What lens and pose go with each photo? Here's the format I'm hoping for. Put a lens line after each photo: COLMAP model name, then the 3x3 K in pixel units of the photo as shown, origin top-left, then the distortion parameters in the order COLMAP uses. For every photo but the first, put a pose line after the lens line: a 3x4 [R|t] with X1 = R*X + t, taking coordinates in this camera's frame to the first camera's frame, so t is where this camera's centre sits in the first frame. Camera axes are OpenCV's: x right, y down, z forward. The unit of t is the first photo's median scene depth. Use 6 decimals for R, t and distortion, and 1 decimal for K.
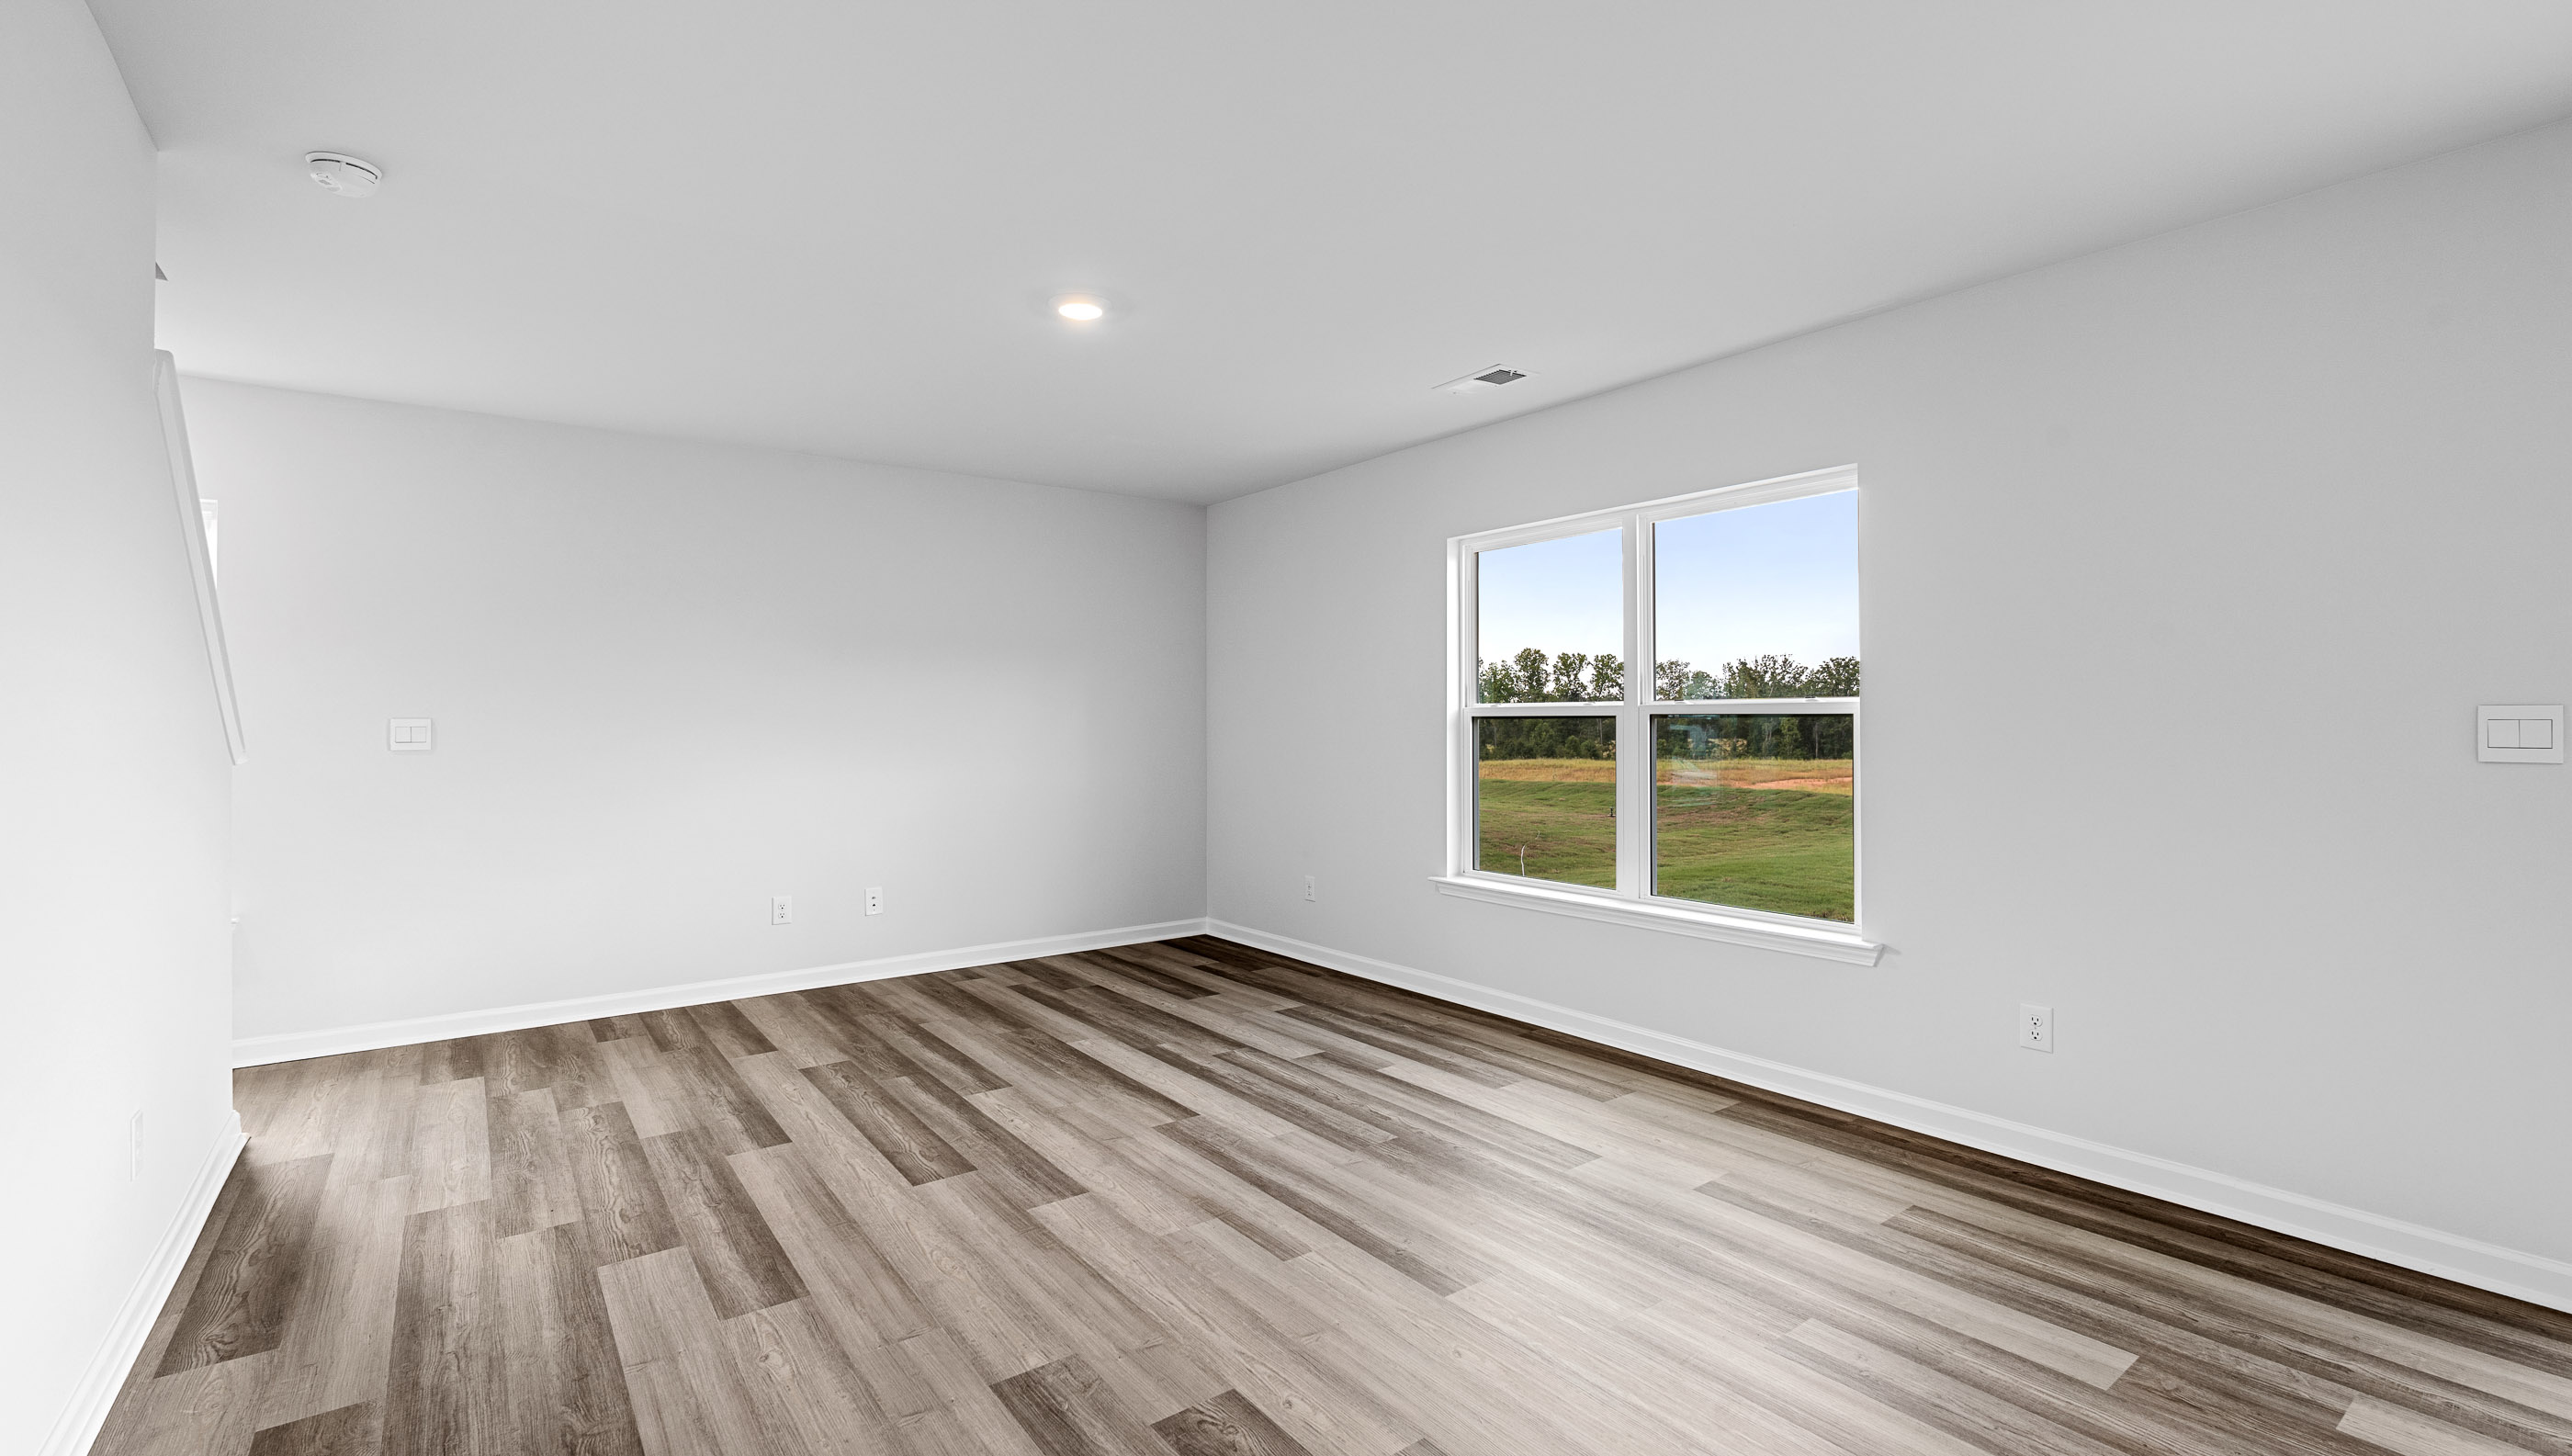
lens RADIAL K [[1115.1, 0, 1287.8], [0, 1115.1, 720.4], [0, 0, 1]] dist [-0.009335, 0.001754]
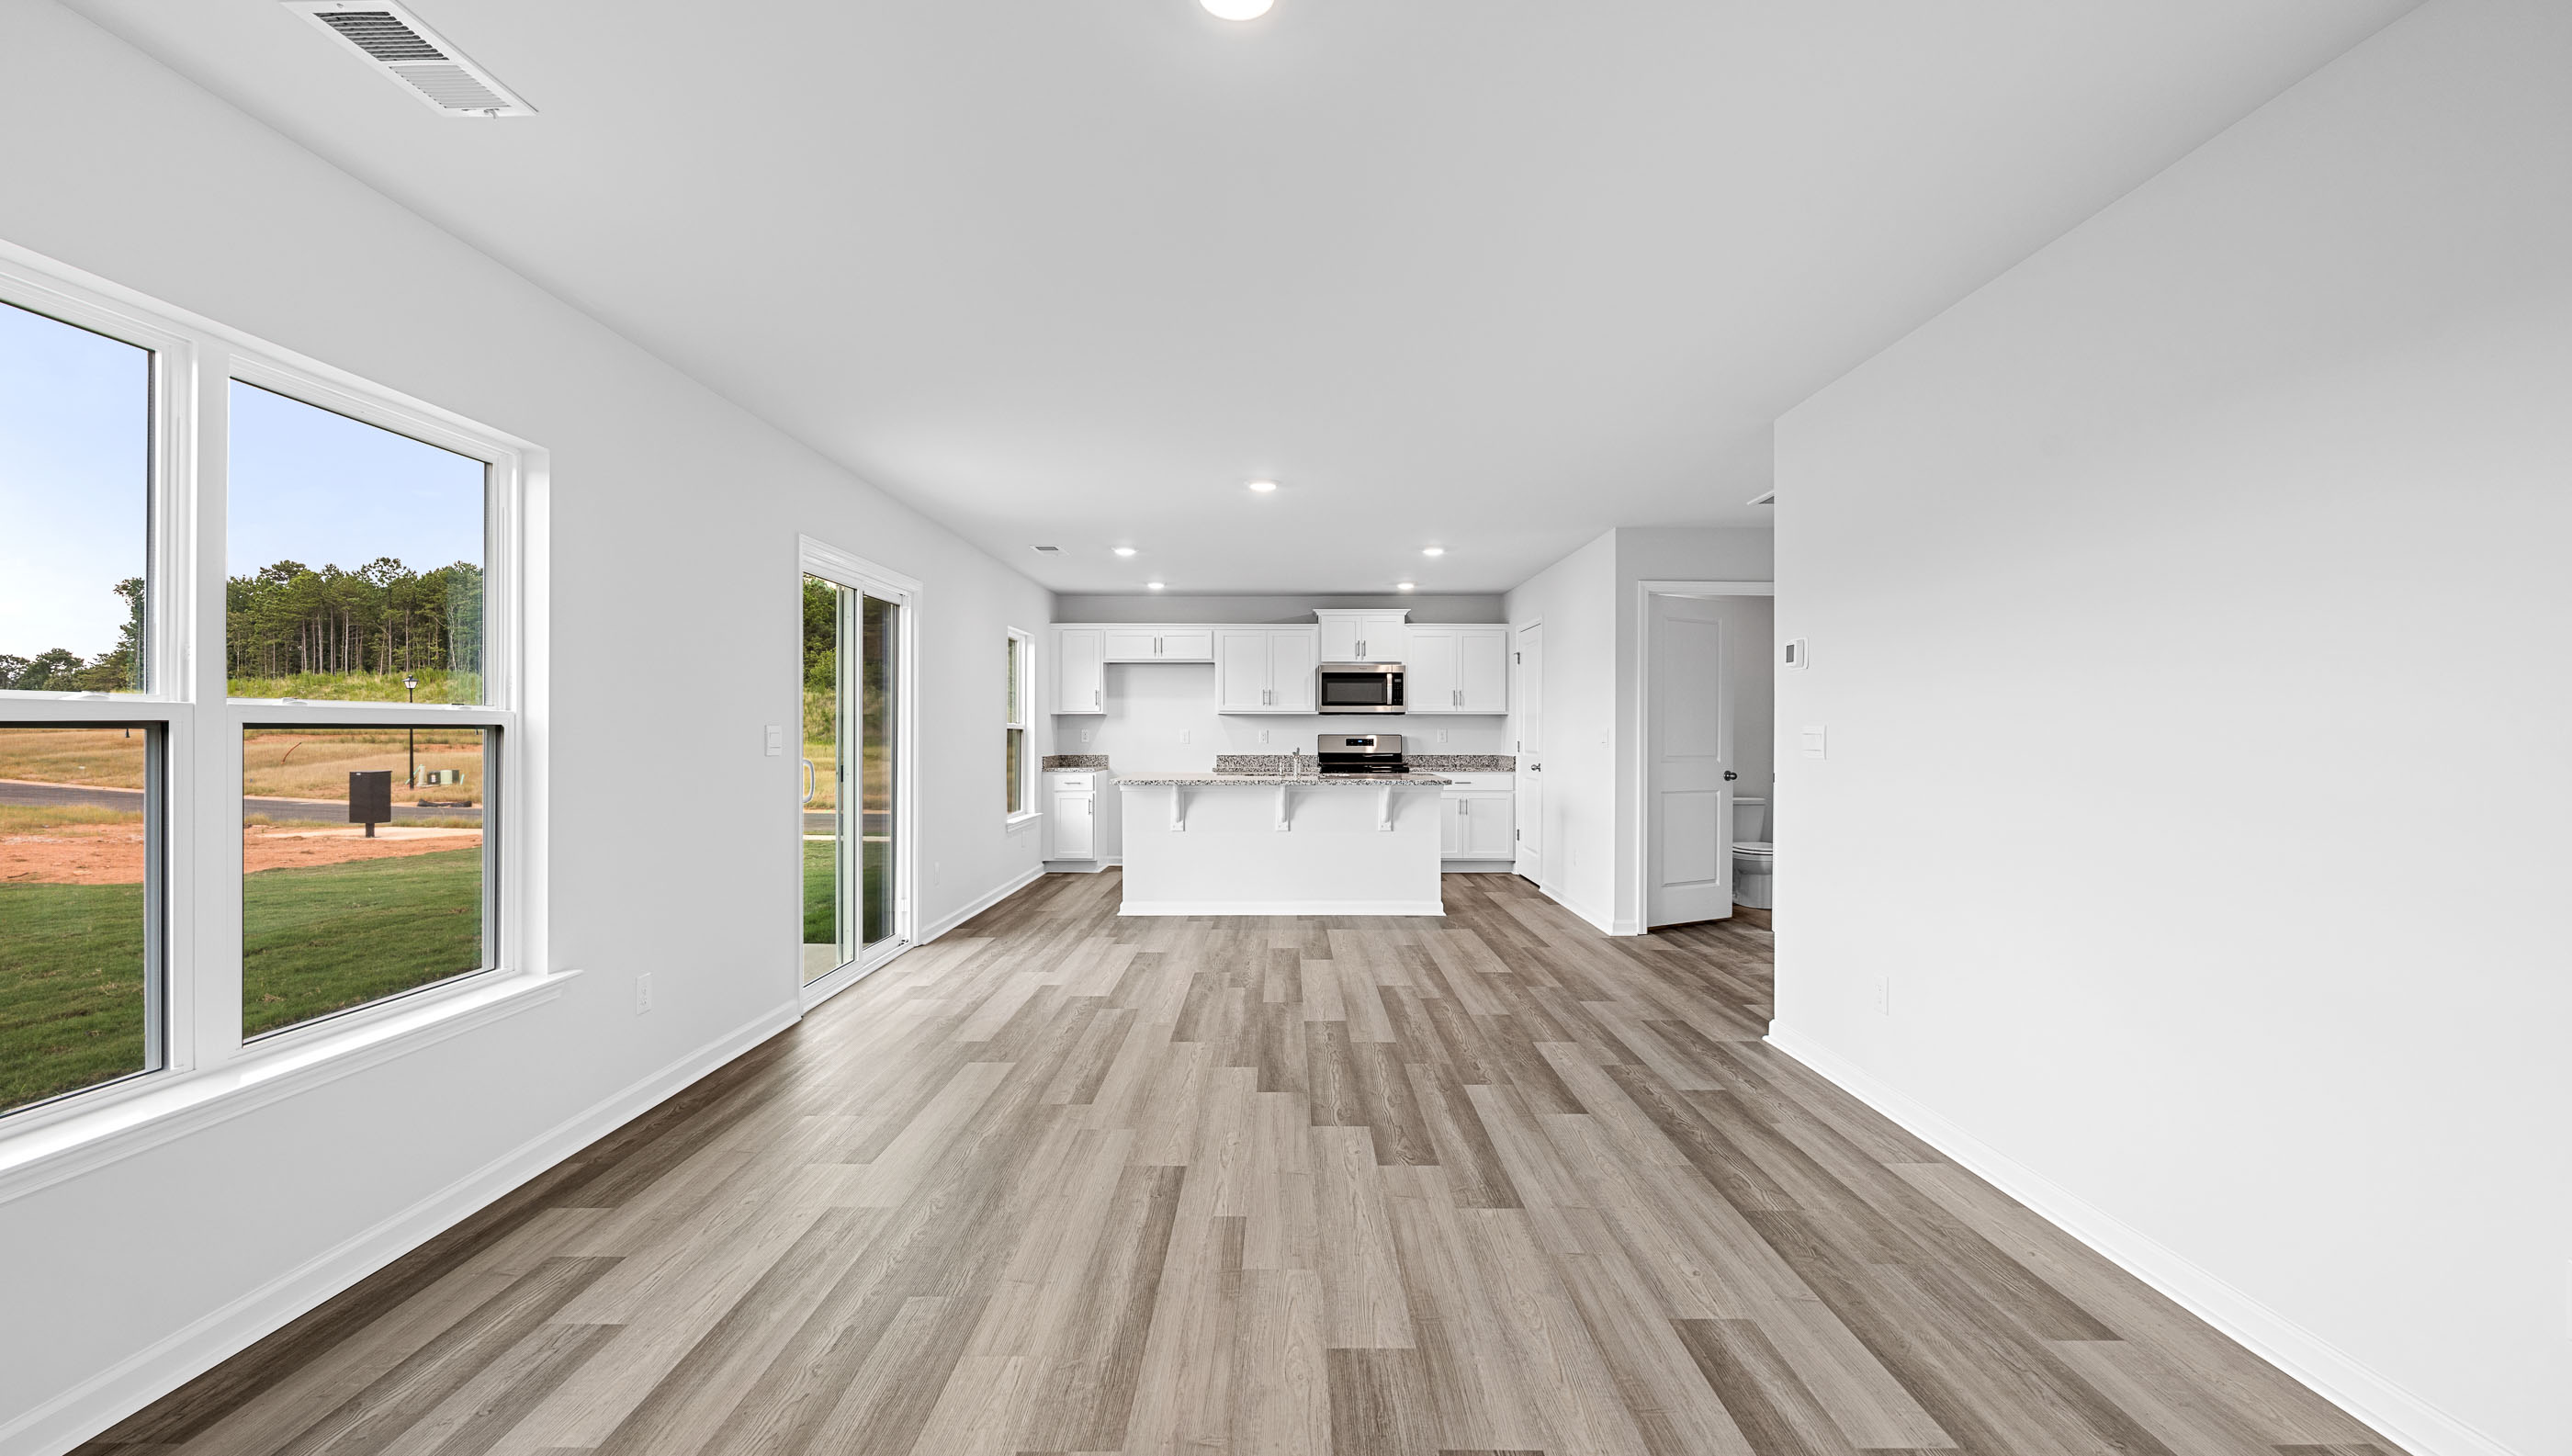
lens RADIAL K [[1115.1, 0, 1288.2], [0, 1115.1, 727.5], [0, 0, 1]] dist [-0.009335, 0.001754]
pose [[-0.802698, 0.005856, 0.596357, -0.663288], [0.002601, 0.999977, -0.006319, 0.003729], [-0.596380, -0.003522, -0.802695, 1.761636]]
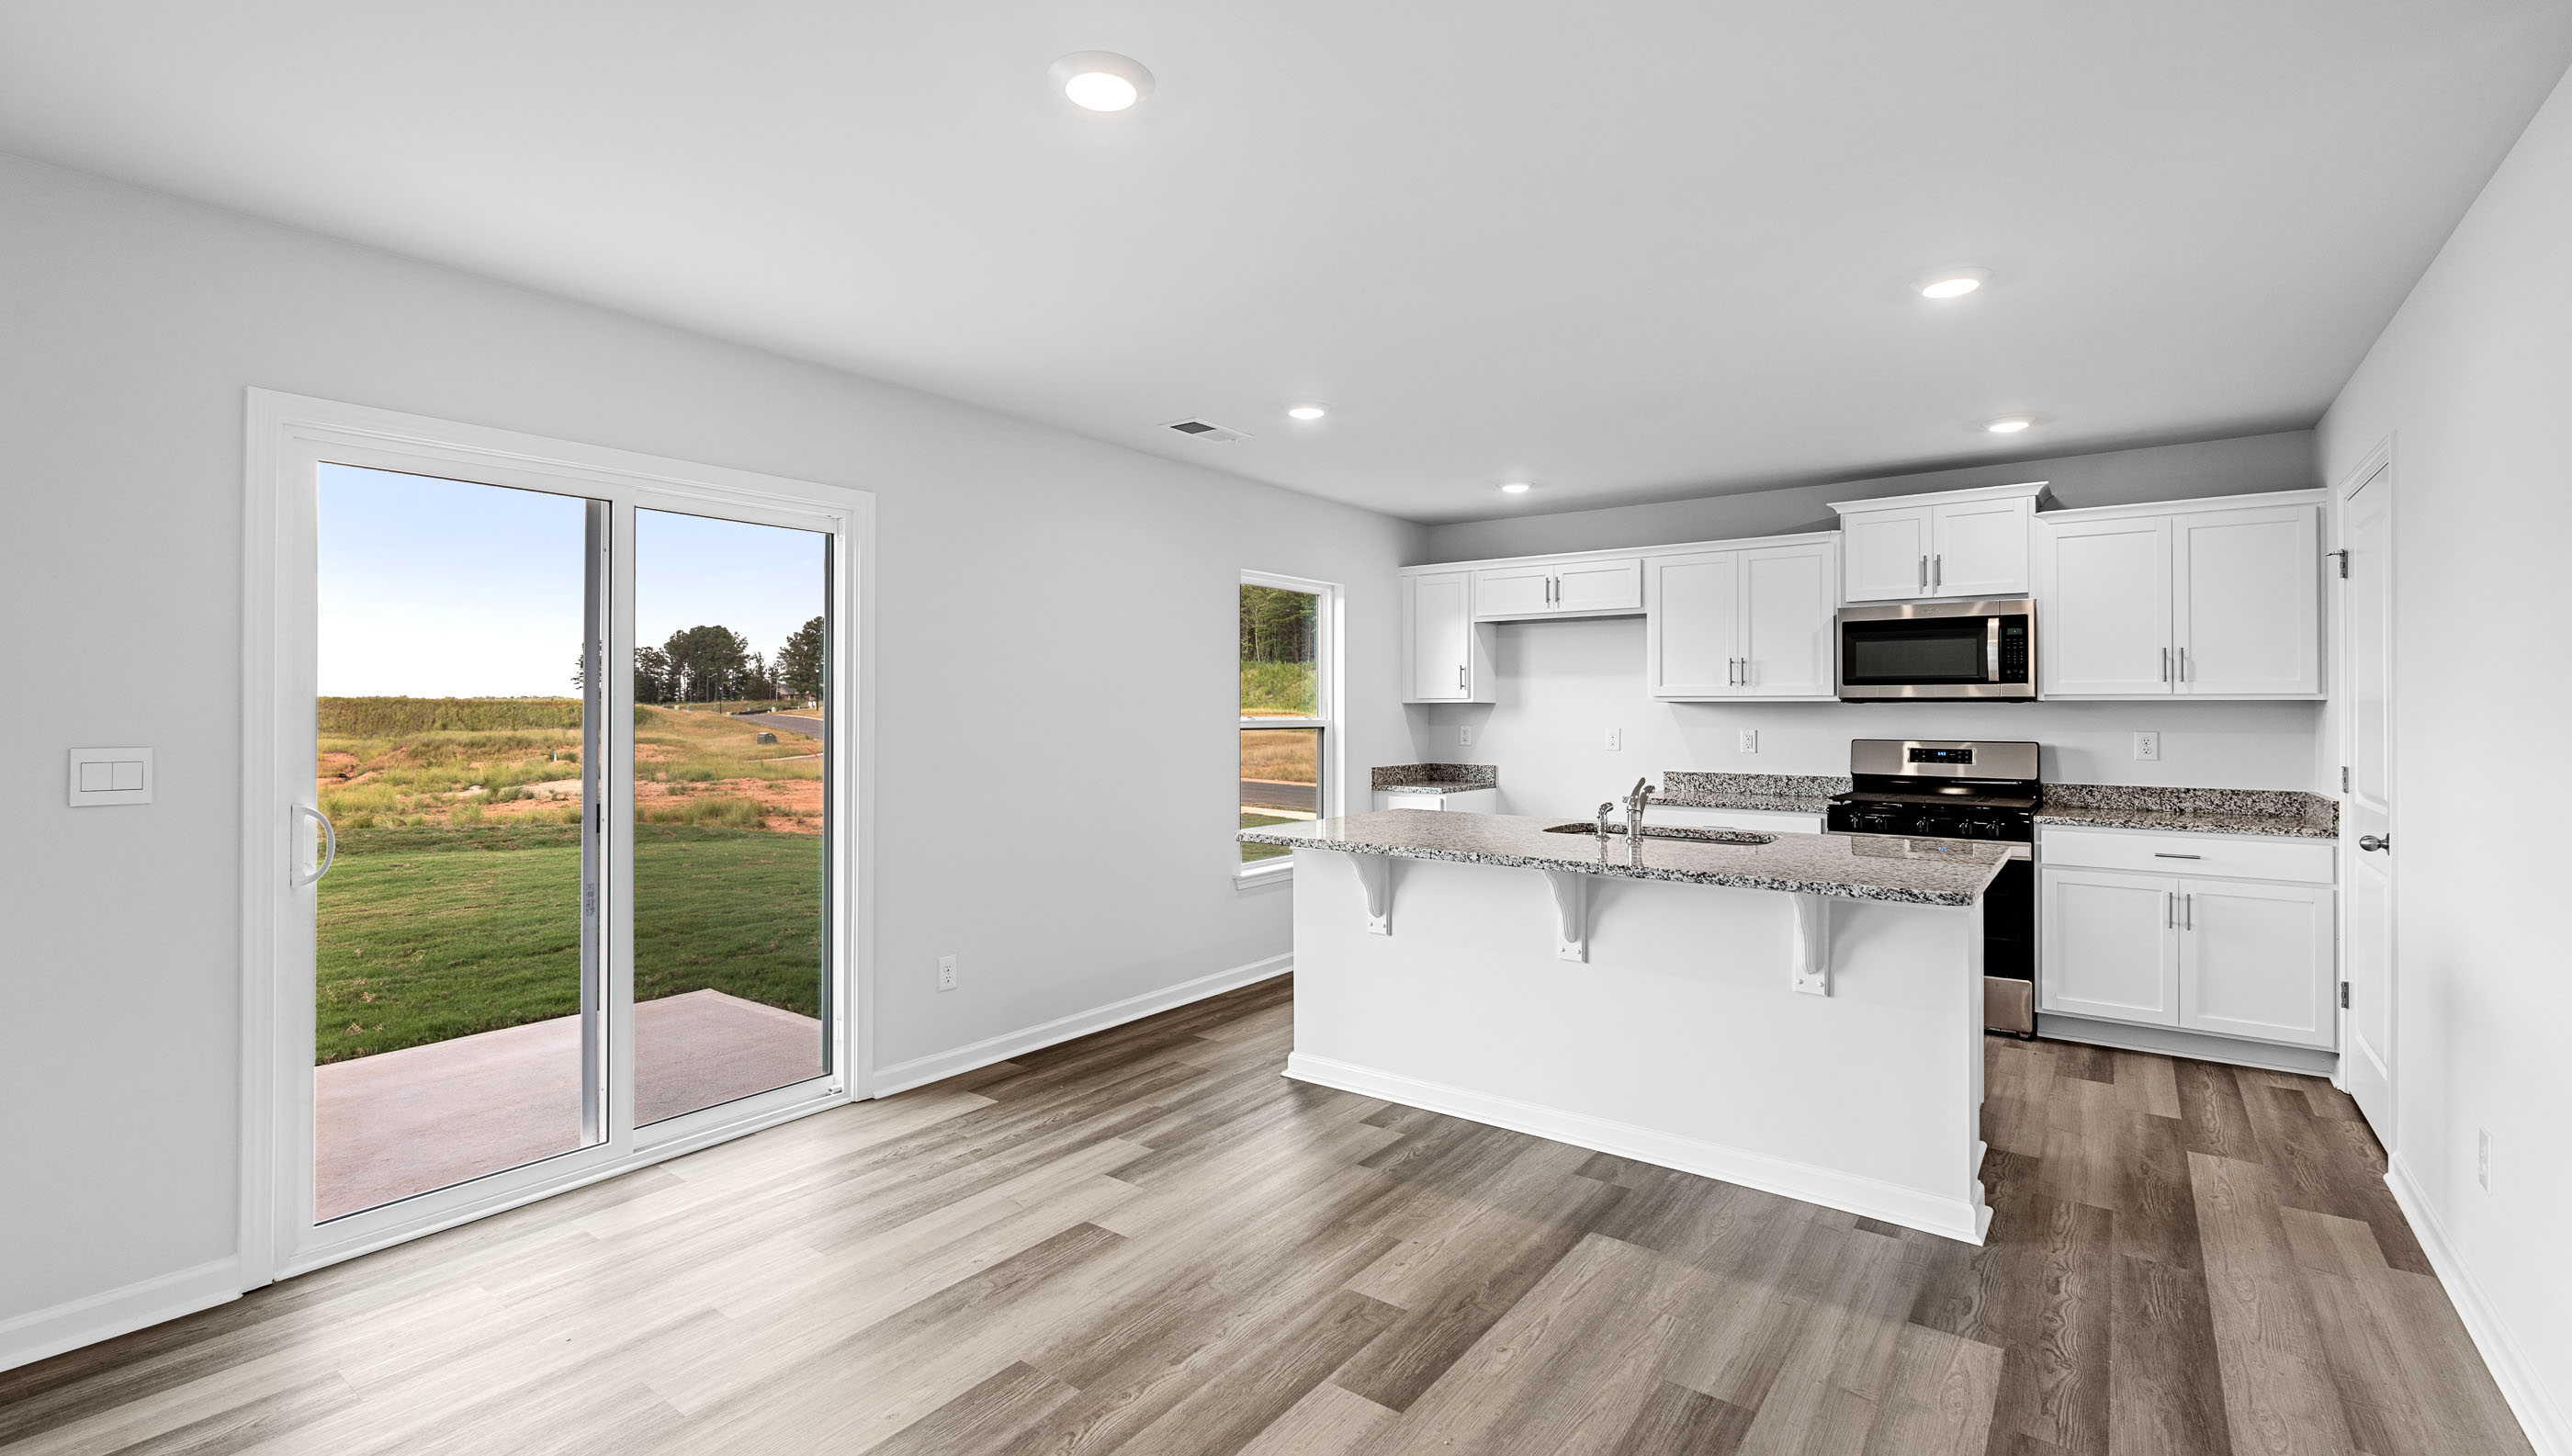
lens RADIAL K [[1115.1, 0, 1284.7], [0, 1115.1, 699.0], [0, 0, 1]] dist [-0.009335, 0.001754]
pose [[-0.280407, 0.013402, 0.959788, -0.137065], [-0.000738, 0.999899, -0.014178, -0.039062], [-0.959881, -0.004684, -0.280369, 0.218898]]
